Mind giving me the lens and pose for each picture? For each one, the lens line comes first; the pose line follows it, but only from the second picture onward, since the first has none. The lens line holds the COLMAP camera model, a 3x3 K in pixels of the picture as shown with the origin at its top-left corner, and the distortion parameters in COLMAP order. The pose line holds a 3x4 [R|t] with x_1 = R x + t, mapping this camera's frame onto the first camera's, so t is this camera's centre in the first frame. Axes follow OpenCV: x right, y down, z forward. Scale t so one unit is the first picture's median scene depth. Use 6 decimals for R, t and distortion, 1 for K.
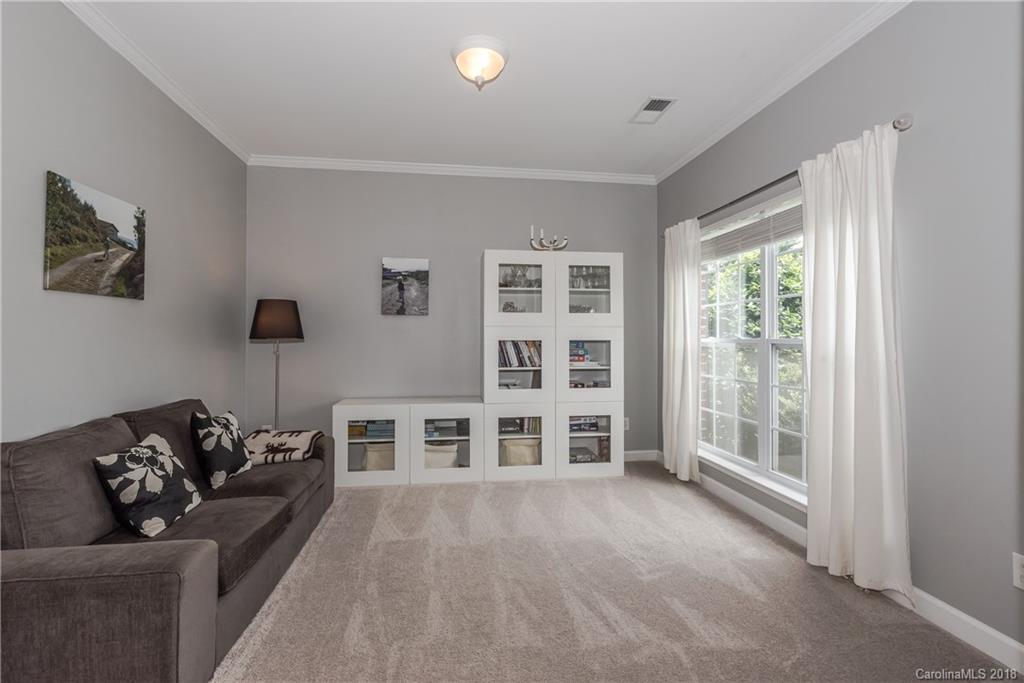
lens RADIAL K [[455.6, 0, 507.9], [0, 455.6, 334.0], [0, 0, 1]] dist [-0.002289, -0.000452]
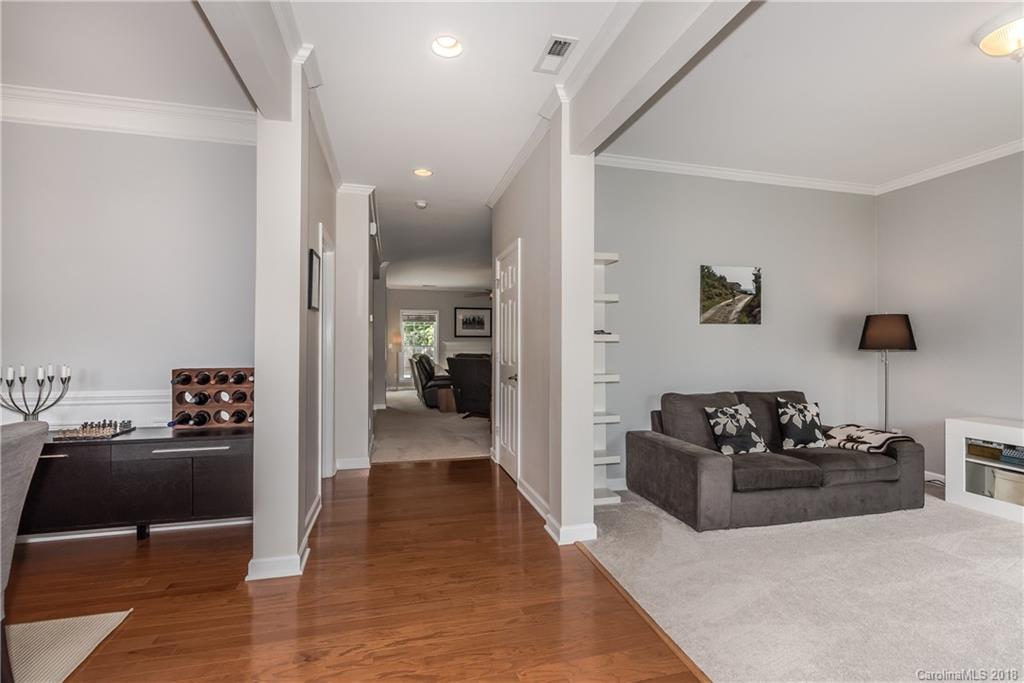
lens RADIAL K [[455.6, 0, 507.9], [0, 455.6, 334.0], [0, 0, 1]] dist [-0.002289, -0.000452]
pose [[0.127094, -0.020921, -0.991670, 0.738429], [0.003245, 0.999781, -0.020676, -0.011135], [0.991885, -0.000590, 0.127134, -0.094347]]
